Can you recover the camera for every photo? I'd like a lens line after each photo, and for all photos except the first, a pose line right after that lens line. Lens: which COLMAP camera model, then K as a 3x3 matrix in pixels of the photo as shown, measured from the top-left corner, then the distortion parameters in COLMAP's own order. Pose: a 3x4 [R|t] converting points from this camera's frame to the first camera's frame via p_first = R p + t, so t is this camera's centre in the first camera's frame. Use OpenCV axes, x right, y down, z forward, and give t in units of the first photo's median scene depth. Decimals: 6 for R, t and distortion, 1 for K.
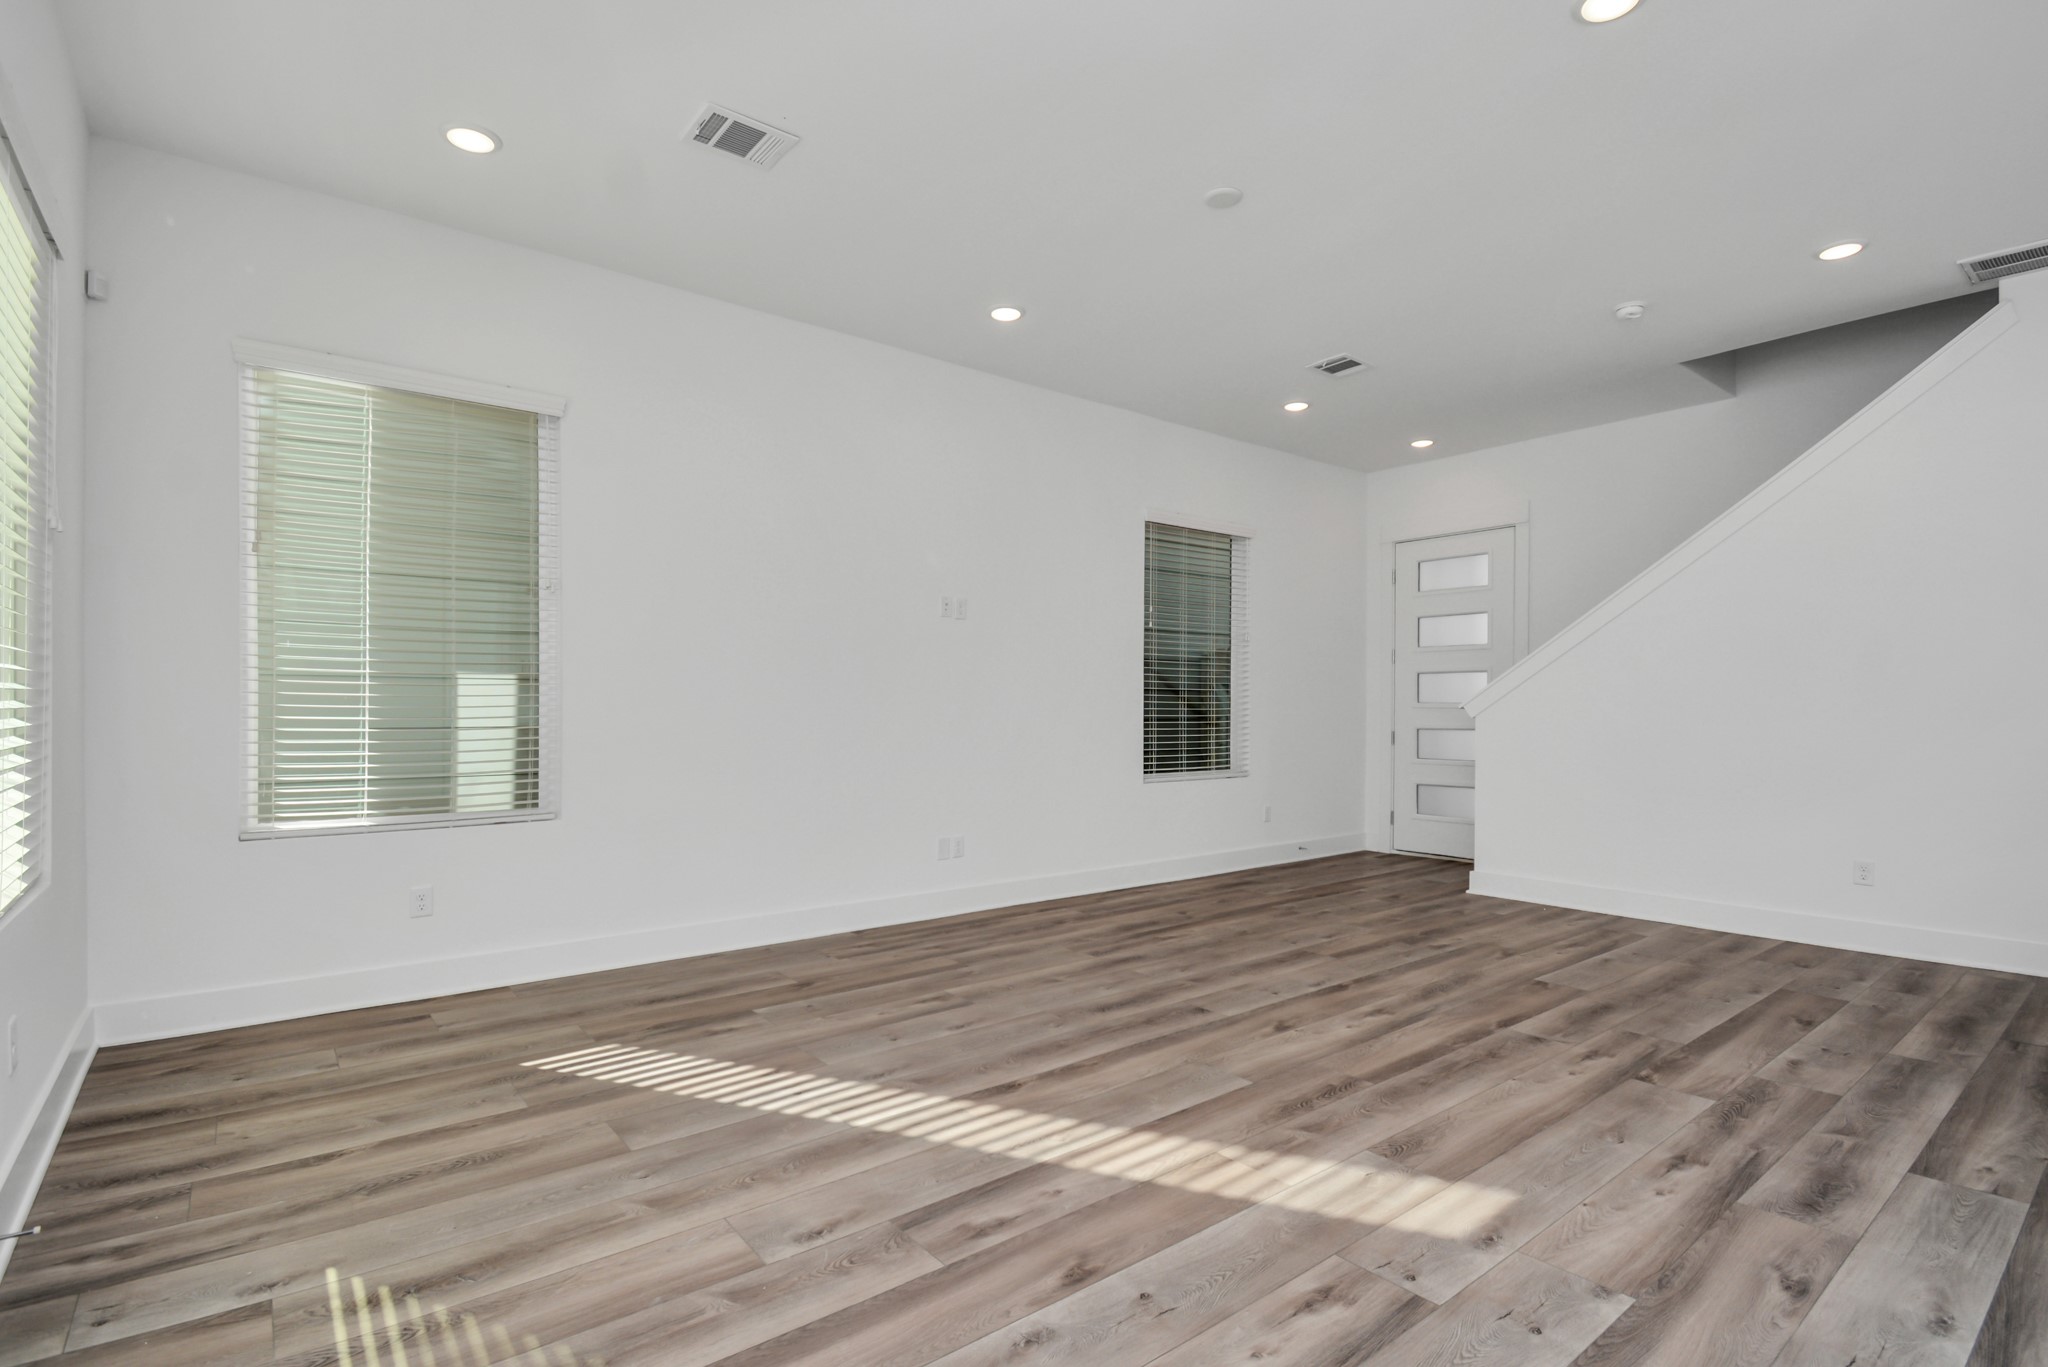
lens RADIAL K [[946.1, 0, 1009.3], [0, 946.1, 688.5], [0, 0, 1]] dist [0.022992, -0.023861]
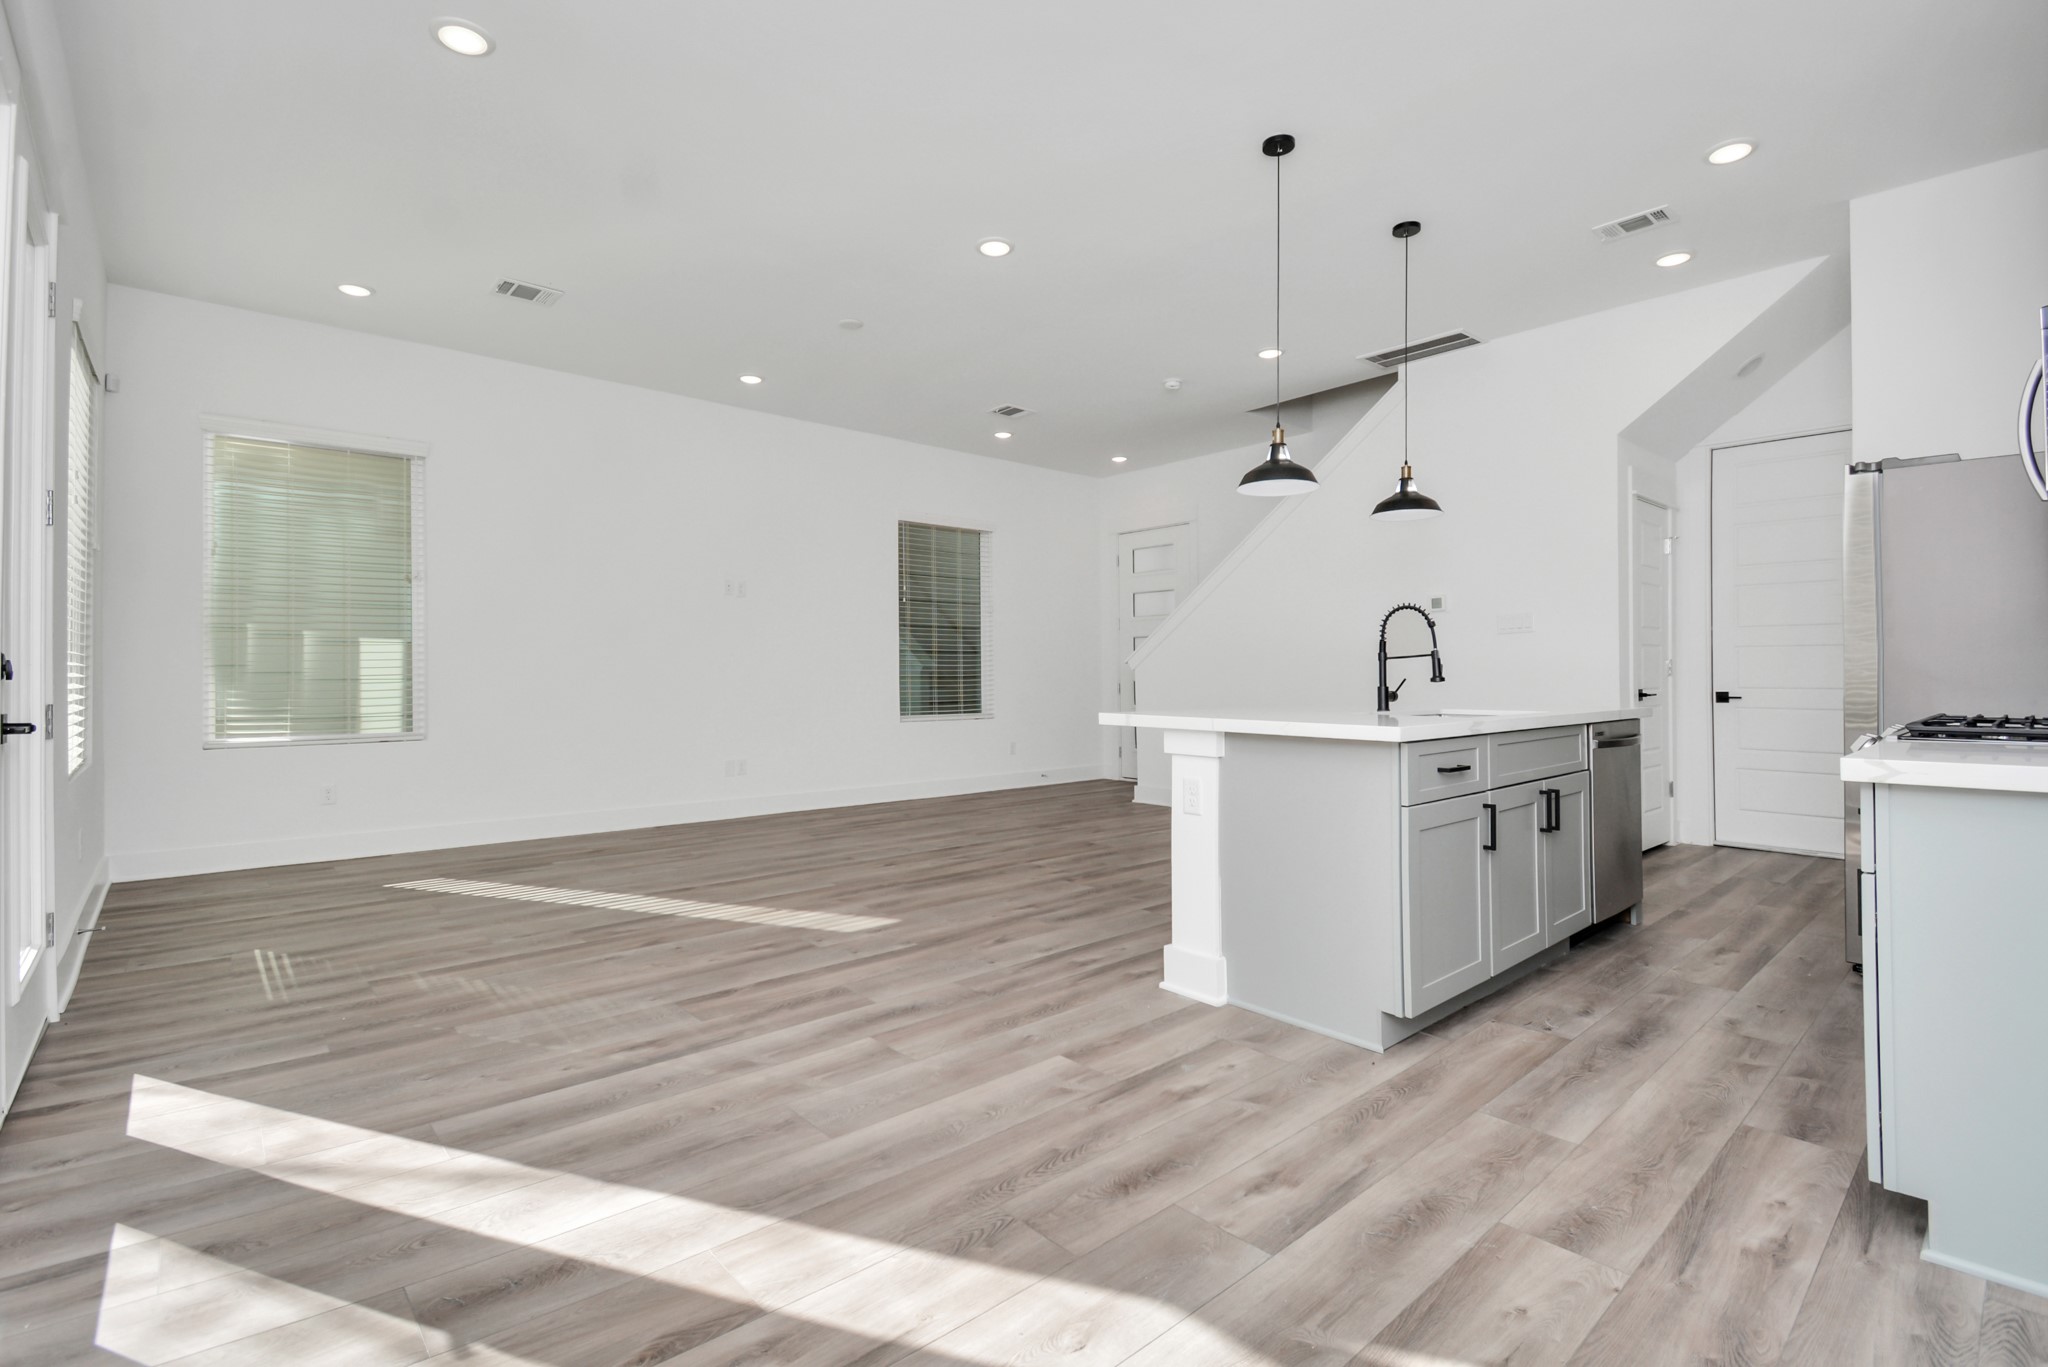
lens RADIAL K [[941.2, 0, 965.8], [0, 941.2, 662.0], [0, 0, 1]] dist [0.024034, -0.020607]
pose [[0.999932, -0.003785, 0.011061, 0.375332], [0.003714, 0.999972, 0.006456, 0.016956], [-0.011085, -0.006414, 0.999918, -0.504266]]
